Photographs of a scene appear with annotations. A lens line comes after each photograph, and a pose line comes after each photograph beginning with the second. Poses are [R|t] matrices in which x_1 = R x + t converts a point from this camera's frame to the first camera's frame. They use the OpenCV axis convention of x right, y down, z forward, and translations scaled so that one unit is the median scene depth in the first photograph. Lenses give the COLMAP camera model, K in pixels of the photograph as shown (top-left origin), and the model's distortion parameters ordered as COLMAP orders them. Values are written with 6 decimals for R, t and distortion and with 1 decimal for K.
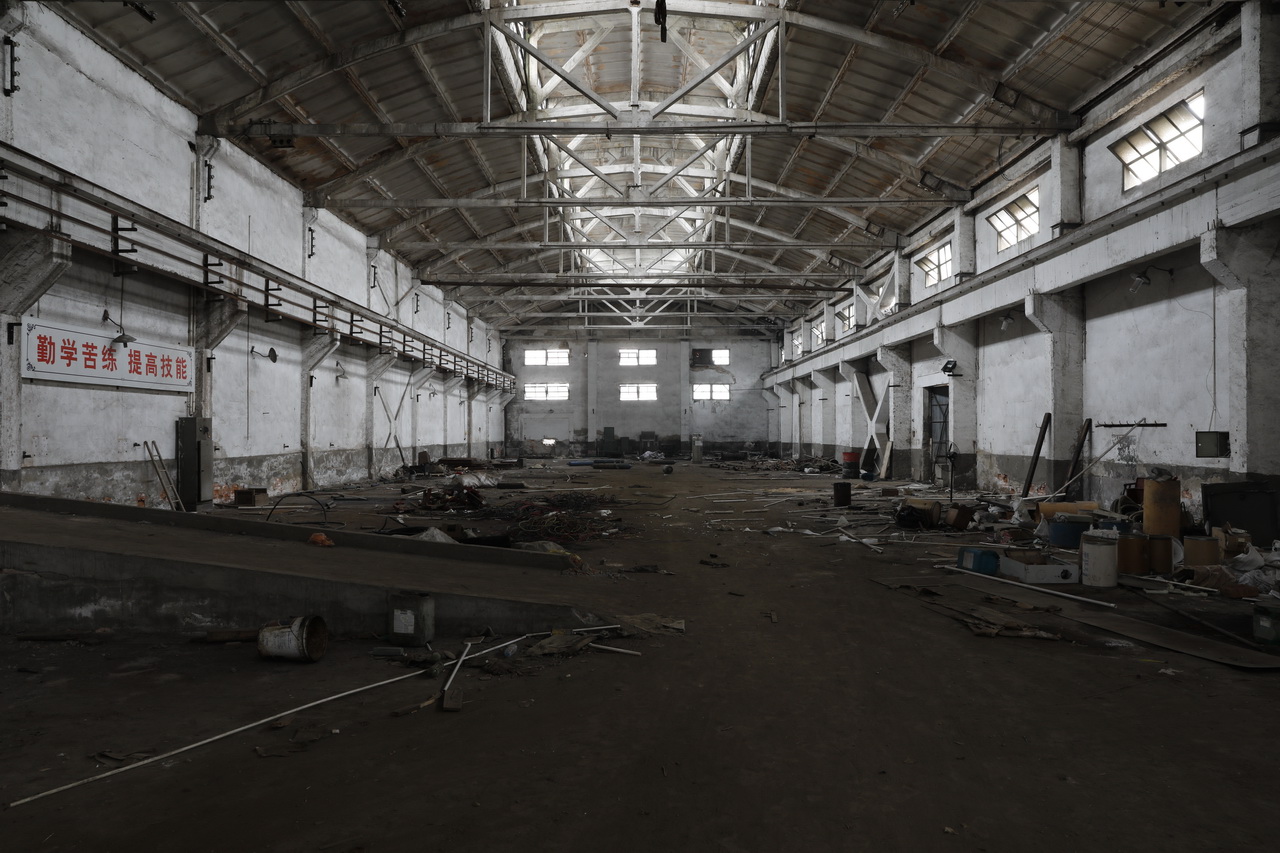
lens RADIAL K [[1002.3, 0, 641.8], [0, 1002.3, 435.5], [0, 0, 1]] dist [0.003339, -0.001507]
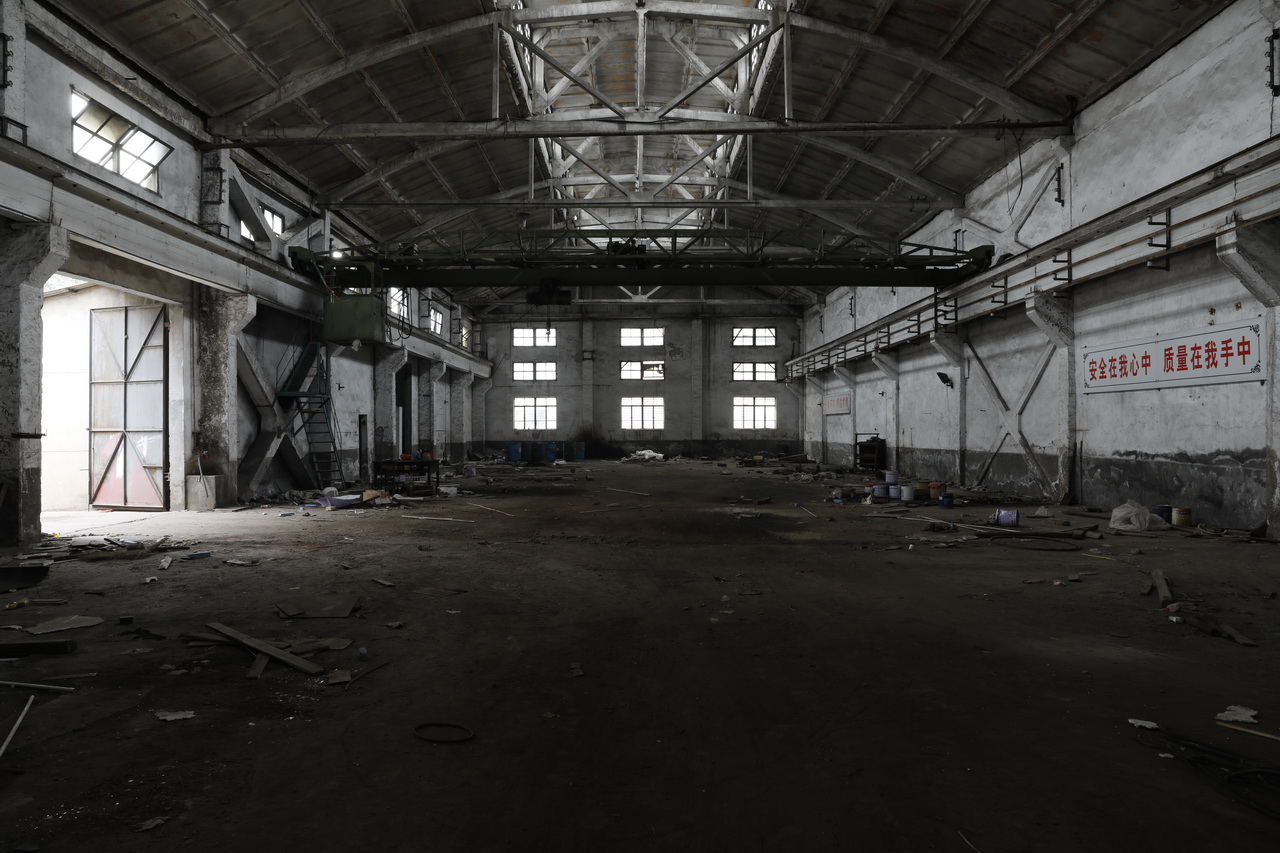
lens RADIAL K [[884.6, 0, 629.9], [0, 884.6, 428.1], [0, 0, 1]] dist [-0.045233, -0.000726]
pose [[0.999839, 0.013589, -0.011744, -0.001041], [-0.013628, 0.999902, -0.003250, 0.000435], [0.011699, 0.003409, 0.999926, 0.107219]]
